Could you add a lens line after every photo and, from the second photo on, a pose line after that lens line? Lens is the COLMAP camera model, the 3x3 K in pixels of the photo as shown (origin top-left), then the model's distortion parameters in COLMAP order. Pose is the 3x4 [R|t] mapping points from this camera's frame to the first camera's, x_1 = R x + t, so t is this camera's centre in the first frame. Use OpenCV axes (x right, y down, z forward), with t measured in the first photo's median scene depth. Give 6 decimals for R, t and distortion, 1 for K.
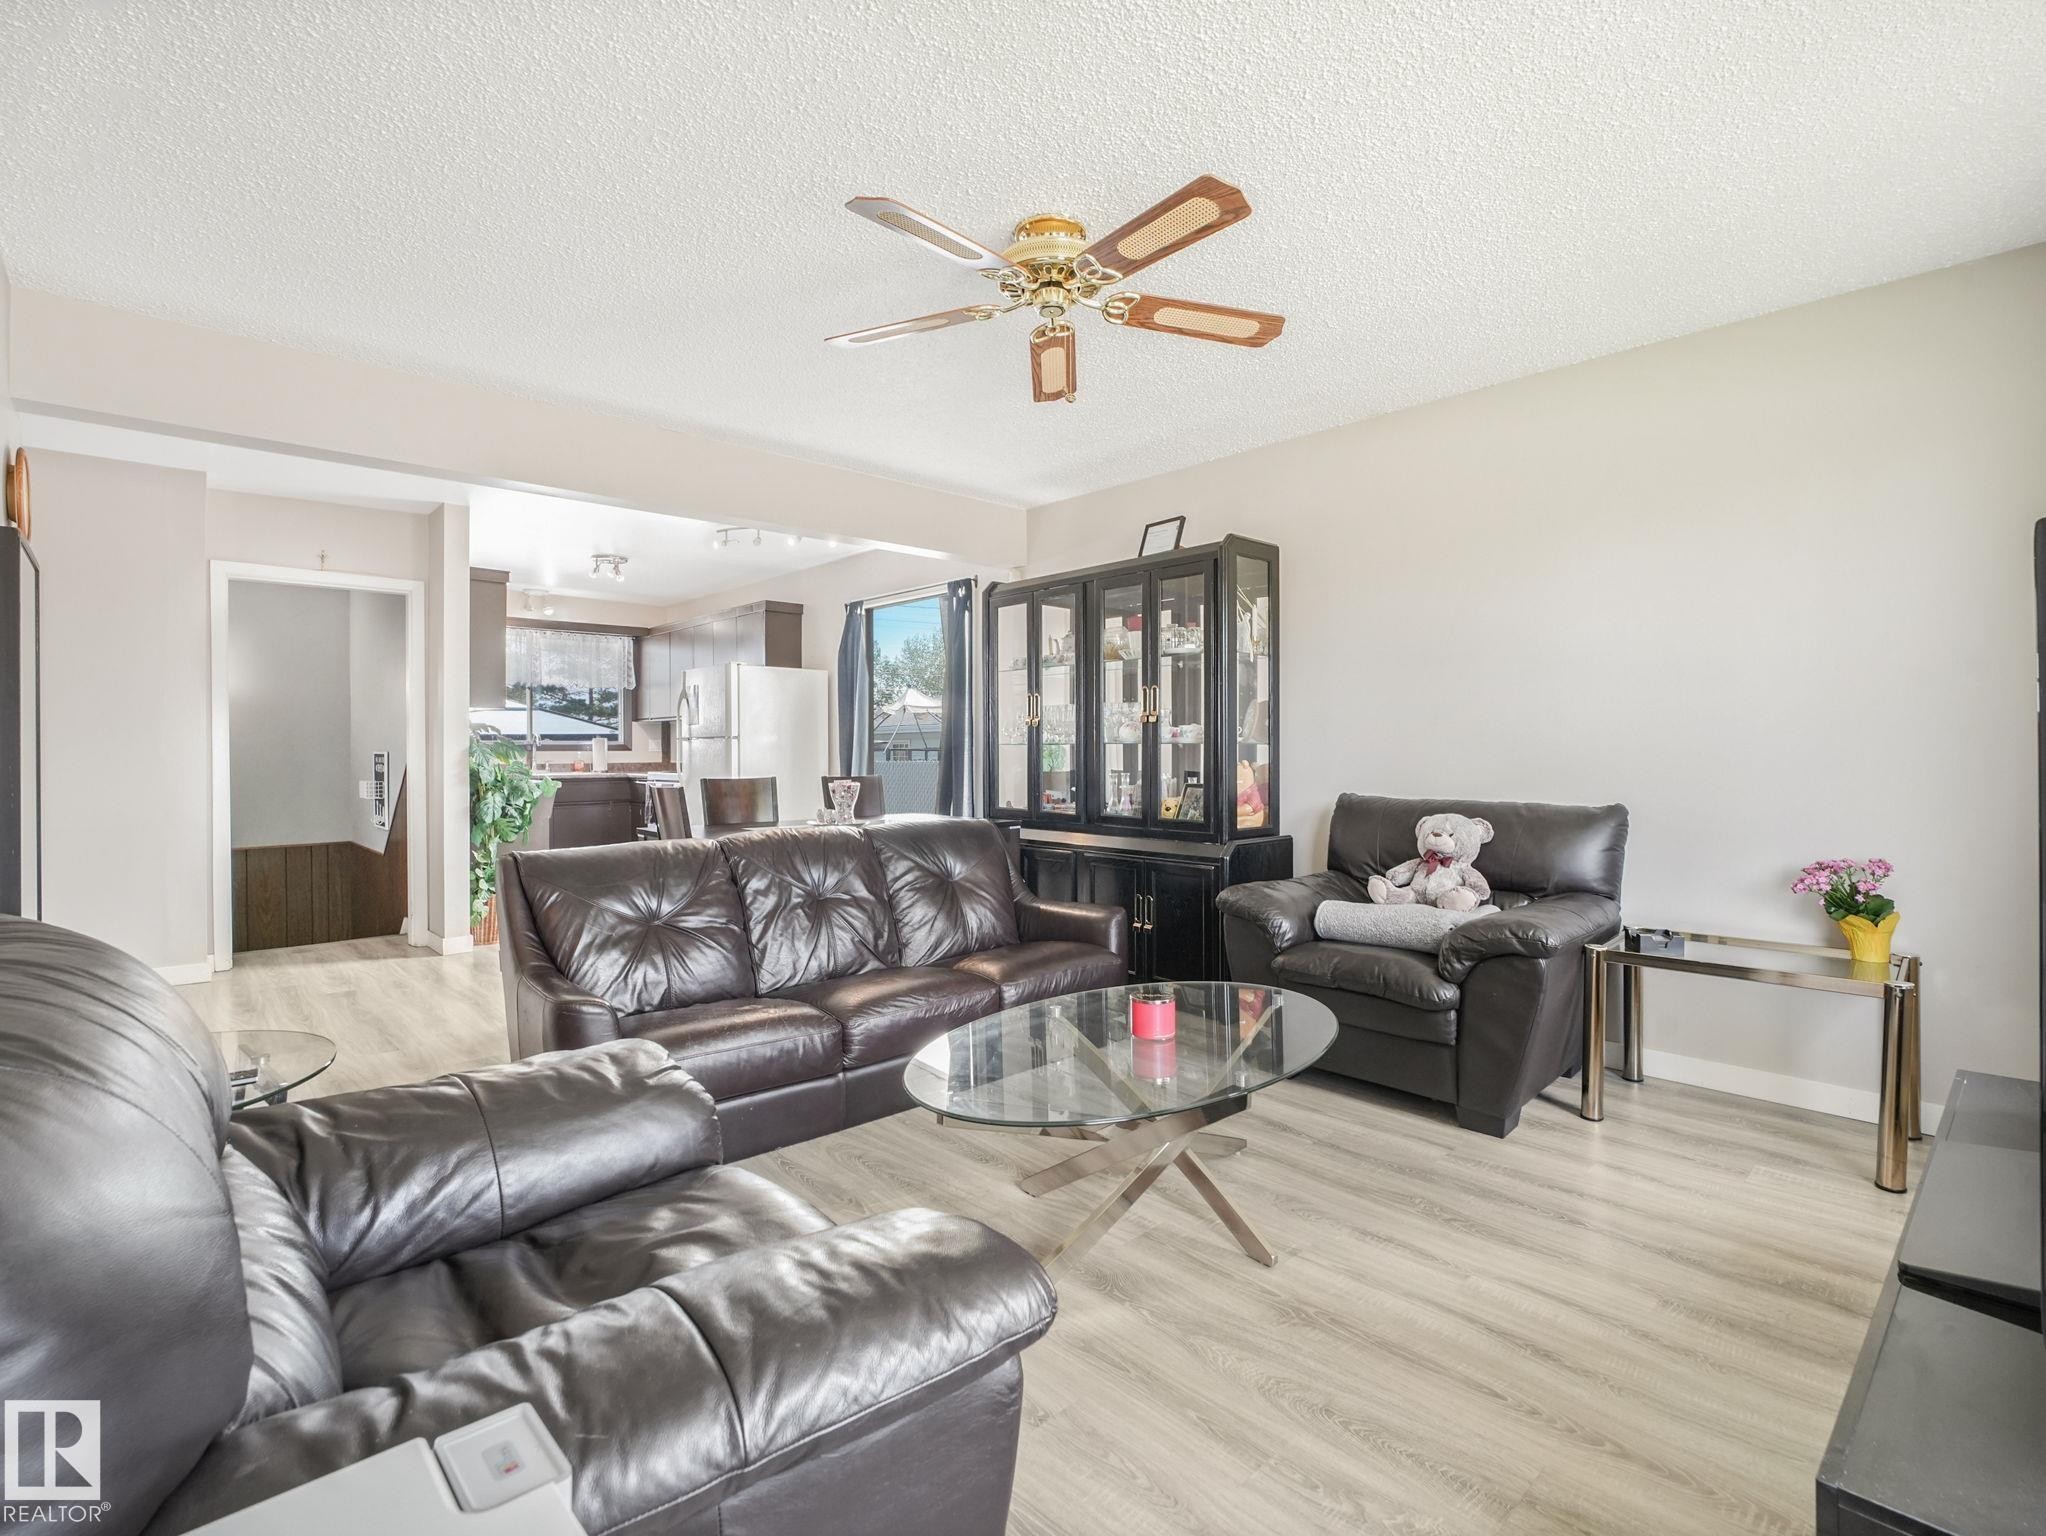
lens RADIAL K [[999.2, 0, 1028.3], [0, 999.2, 743.2], [0, 0, 1]] dist [0.014005, 0.000148]
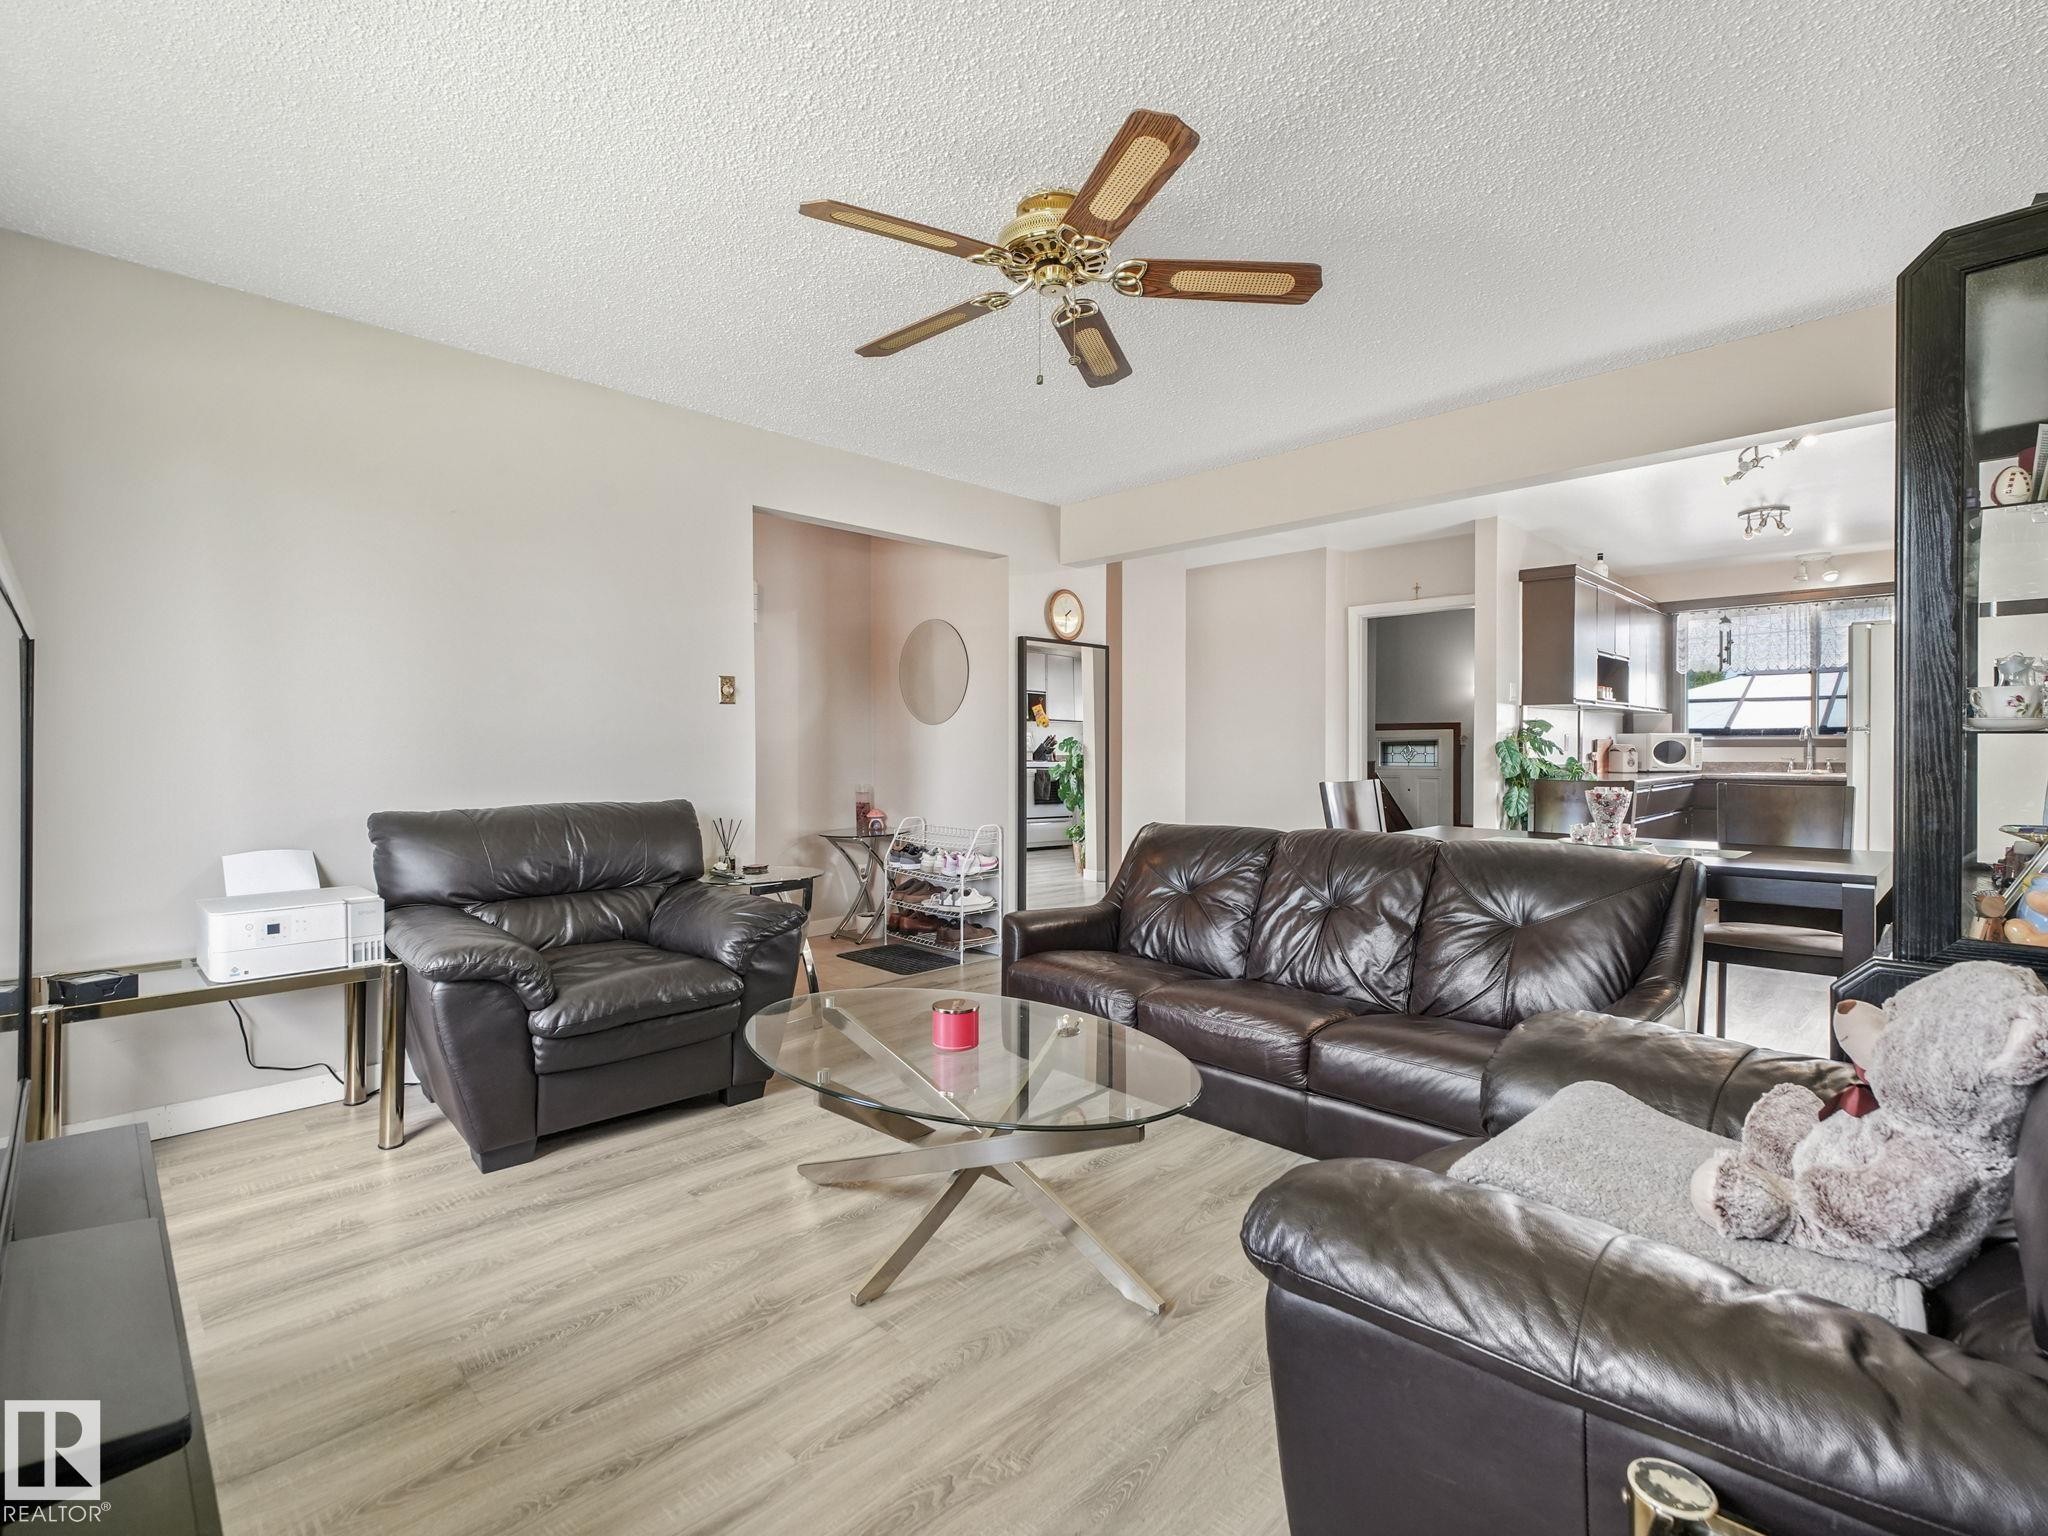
lens RADIAL K [[944.9, 0, 1024.0], [0, 944.9, 768.0], [0, 0, 1]] dist [-0.000639, 0.000098]
pose [[0.027154, 0.033487, -0.999070, 0.426210], [0.008349, 0.999396, 0.033725, -0.005402], [0.999596, -0.009257, 0.026858, 0.433797]]
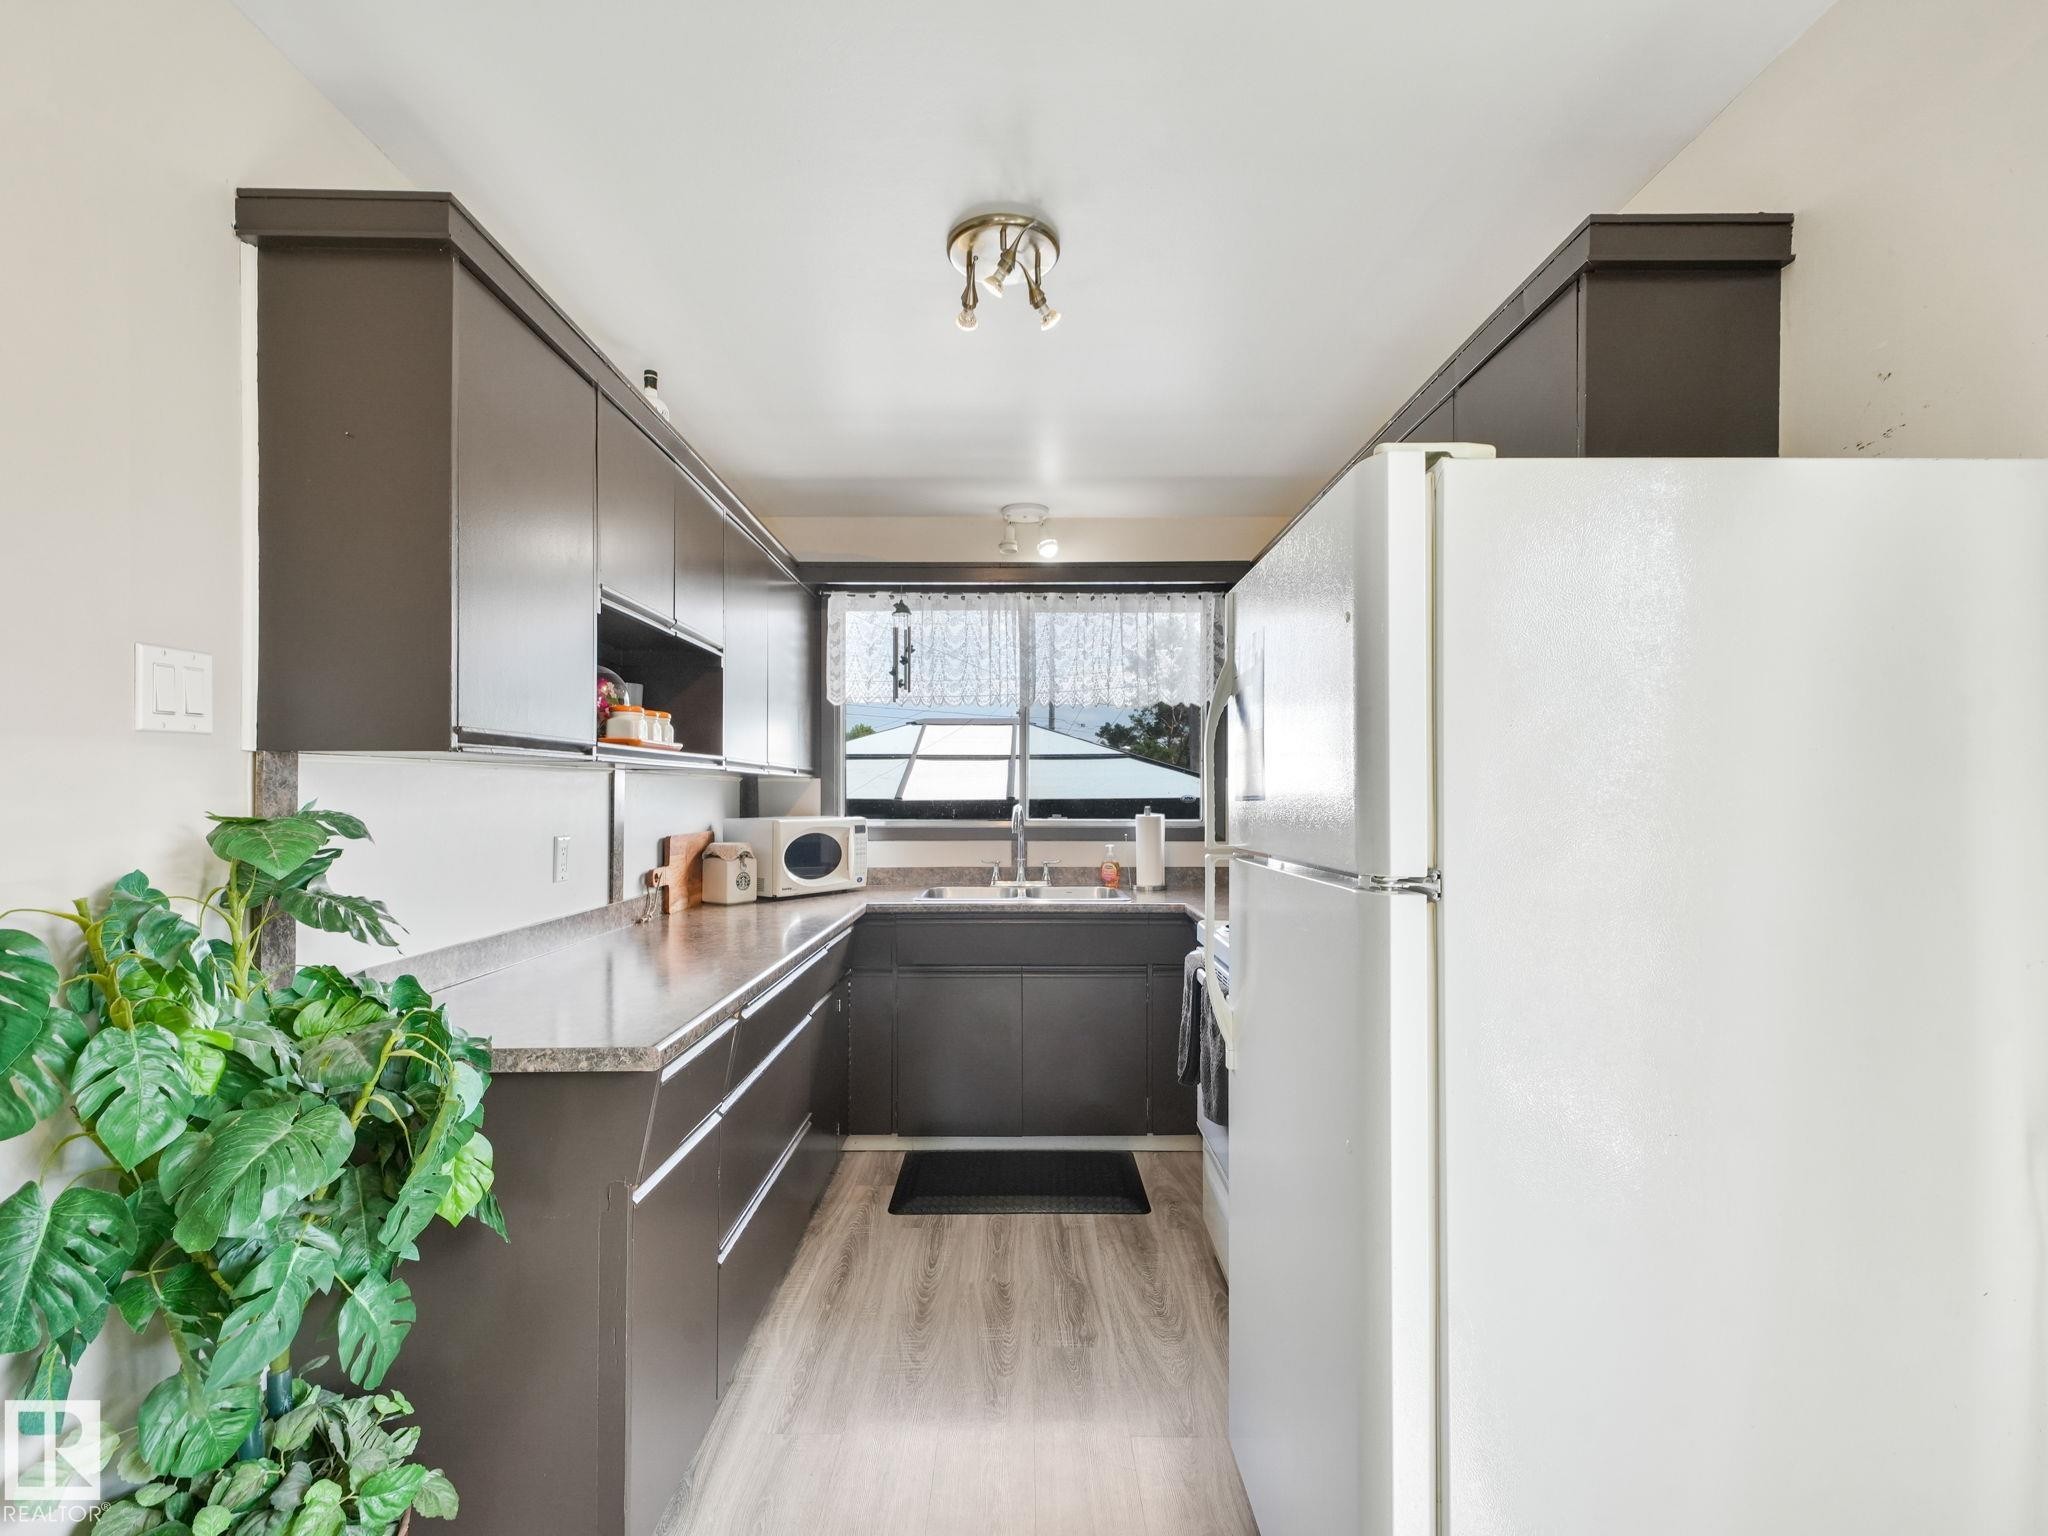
lens RADIAL K [[944.9, 0, 1024.0], [0, 944.9, 768.0], [0, 0, 1]] dist [-0.000639, 0.000098]
pose [[0.726806, -0.006852, -0.686808, -0.263780], [-0.005757, 0.999854, -0.016068, -0.025955], [0.686819, 0.015633, 0.726661, 0.957624]]
